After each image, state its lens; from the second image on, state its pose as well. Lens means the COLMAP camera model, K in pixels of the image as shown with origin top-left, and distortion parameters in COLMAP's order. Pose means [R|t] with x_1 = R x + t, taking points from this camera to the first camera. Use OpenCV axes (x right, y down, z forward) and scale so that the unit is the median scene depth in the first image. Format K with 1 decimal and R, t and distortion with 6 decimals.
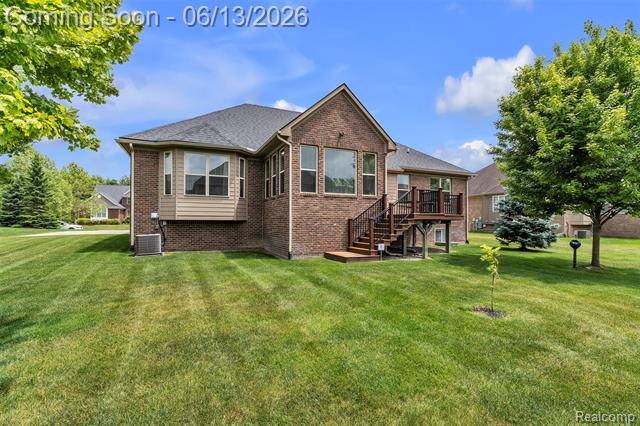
lens RADIAL K [[299.6, 0, 317.6], [0, 299.6, 216.5], [0, 0, 1]] dist [0.002791, -0.000443]
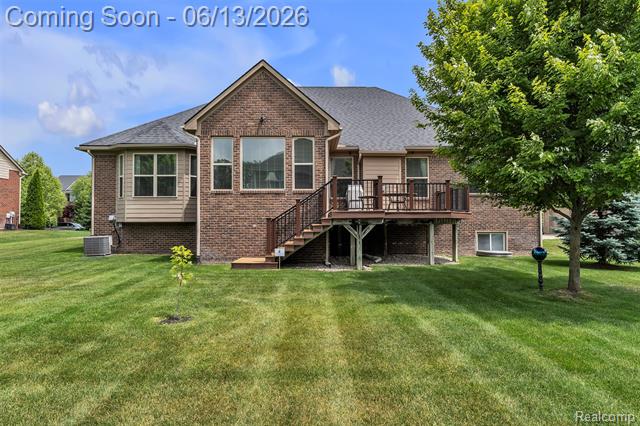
lens RADIAL K [[404.8, 0, 320.8], [0, 404.8, 212.3], [0, 0, 1]] dist [-0.005155, -0.001776]
pose [[0.920945, -0.018764, -0.389239, 0.655936], [0.014182, 0.999792, -0.014641, 0.007625], [0.389433, 0.007963, 0.921020, 0.010916]]
